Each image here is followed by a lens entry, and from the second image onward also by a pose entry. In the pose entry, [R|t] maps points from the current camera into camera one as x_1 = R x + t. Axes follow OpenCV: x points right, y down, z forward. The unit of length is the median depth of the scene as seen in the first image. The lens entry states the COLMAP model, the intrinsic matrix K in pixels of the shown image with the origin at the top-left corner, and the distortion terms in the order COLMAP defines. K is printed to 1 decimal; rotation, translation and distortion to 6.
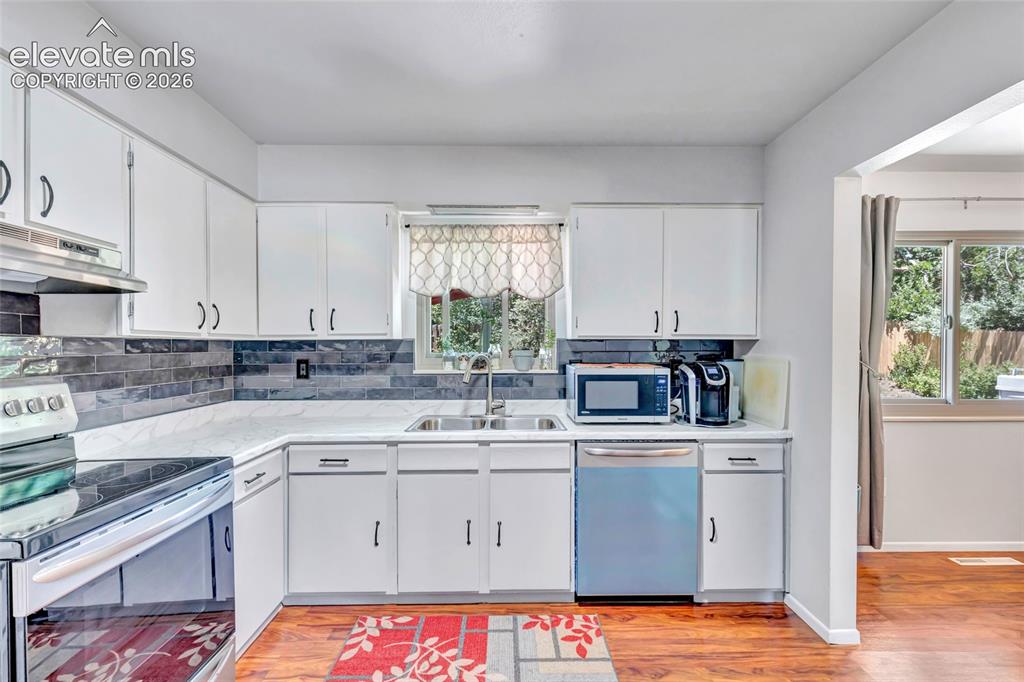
lens RADIAL K [[474.6, 0, 517.6], [0, 474.6, 346.1], [0, 0, 1]] dist [0.000855, 0.000147]
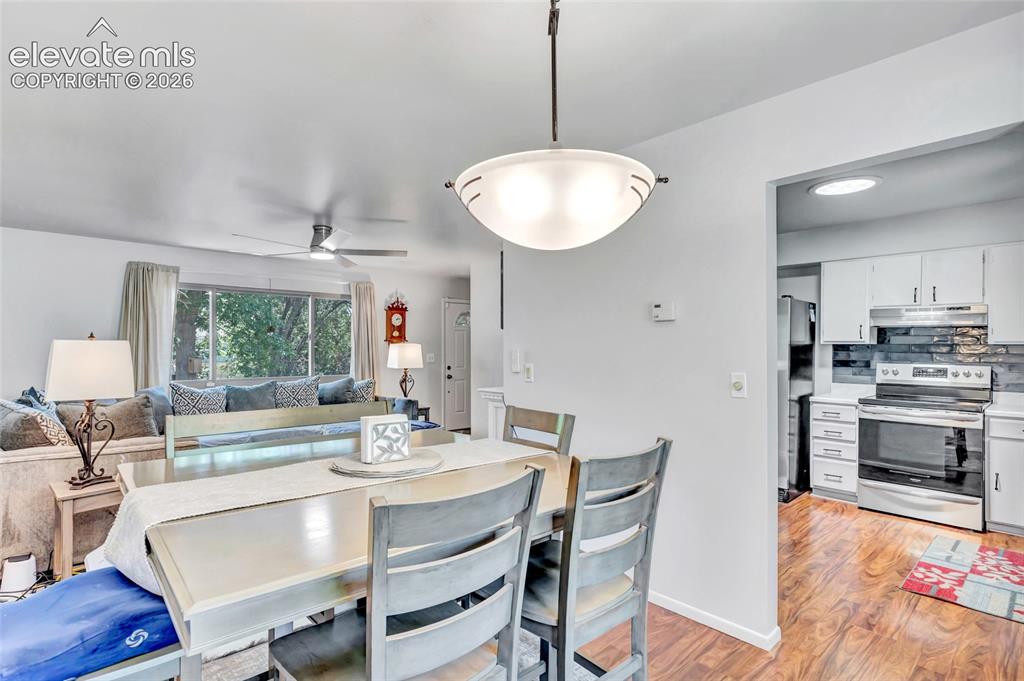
lens RADIAL K [[512.3, 0, 515.4], [0, 512.3, 347.4], [0, 0, 1]] dist [-0.001558, -0.001187]
pose [[-0.747362, -0.001042, -0.664417, 1.334666], [-0.002252, 0.999997, 0.000965, -0.003330], [0.664414, 0.002217, -0.747362, 0.779315]]
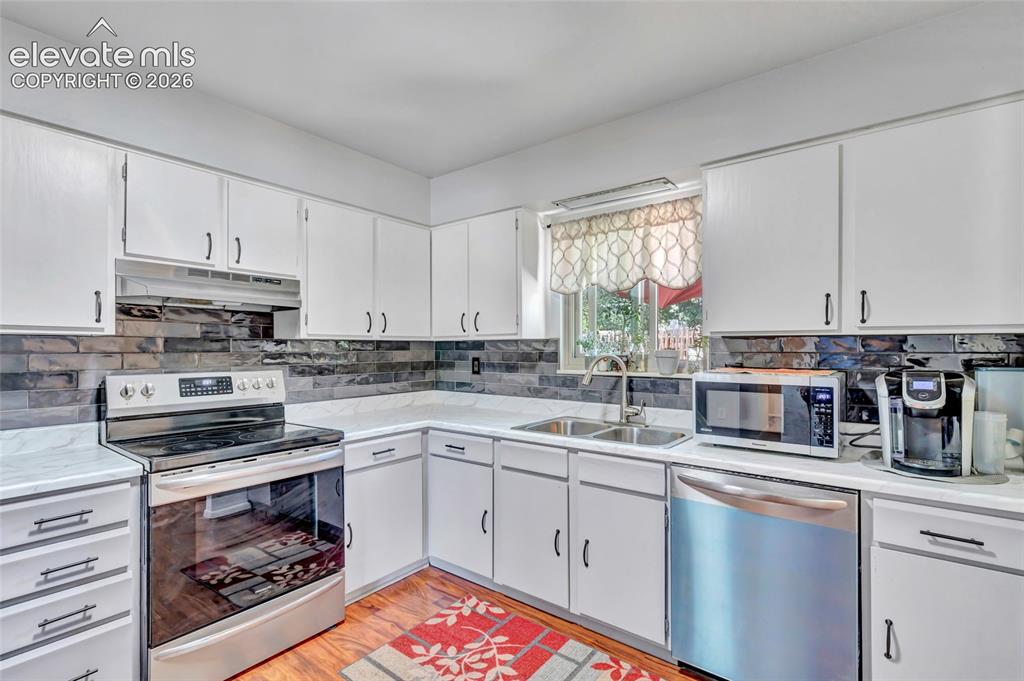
lens RADIAL K [[480.2, 0, 516.4], [0, 480.2, 344.6], [0, 0, 1]] dist [-0.000239, 0.000104]
pose [[0.777259, -0.003172, -0.629172, 0.354204], [0.000935, 0.999992, -0.003887, 0.001803], [0.629180, 0.002433, 0.777256, 0.168248]]
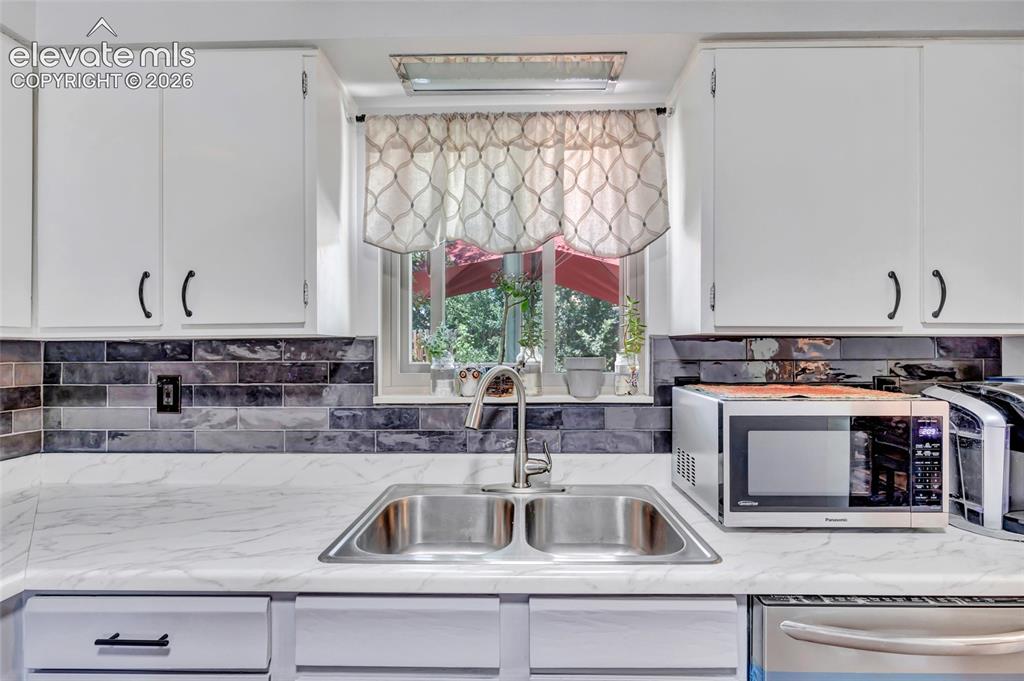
lens RADIAL K [[468.9, 0, 514.0], [0, 468.9, 345.3], [0, 0, 1]] dist [-0.002419, -0.000439]
pose [[0.998951, -0.002754, -0.045714, -0.043299], [0.002256, 0.999937, -0.010951, 0.000500], [0.045742, 0.010837, 0.998895, 0.503695]]
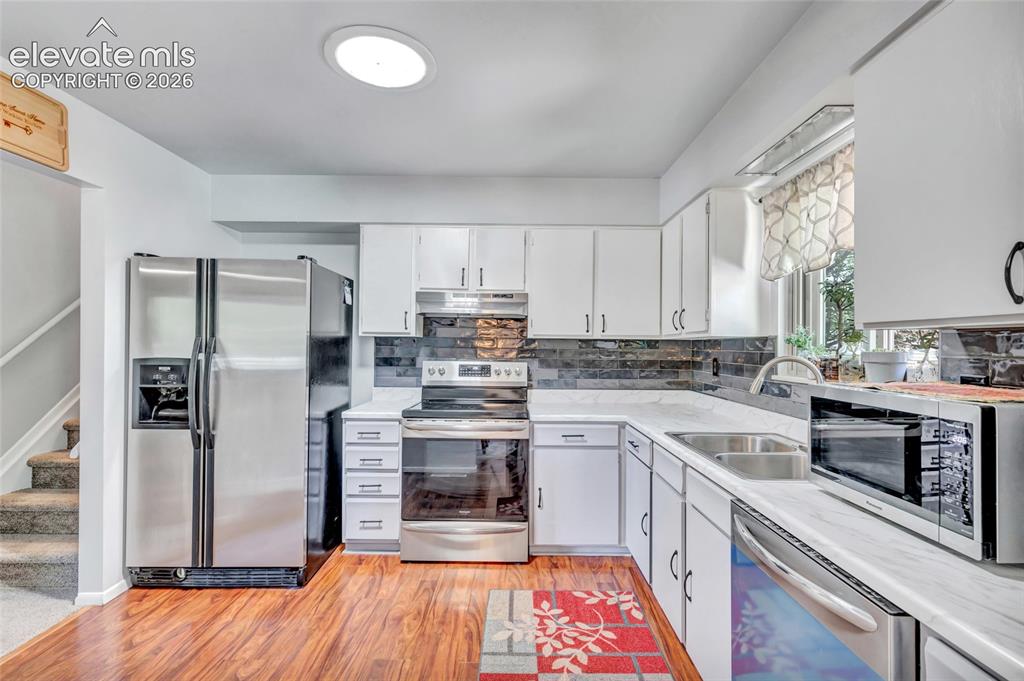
lens RADIAL K [[468.9, 0, 514.0], [0, 468.9, 345.3], [0, 0, 1]] dist [-0.002419, -0.000439]
pose [[-0.030869, -0.000430, -0.999523, 0.600247], [-0.008487, 0.999964, -0.000168, 0.004608], [0.999487, 0.008478, -0.030871, 0.600286]]
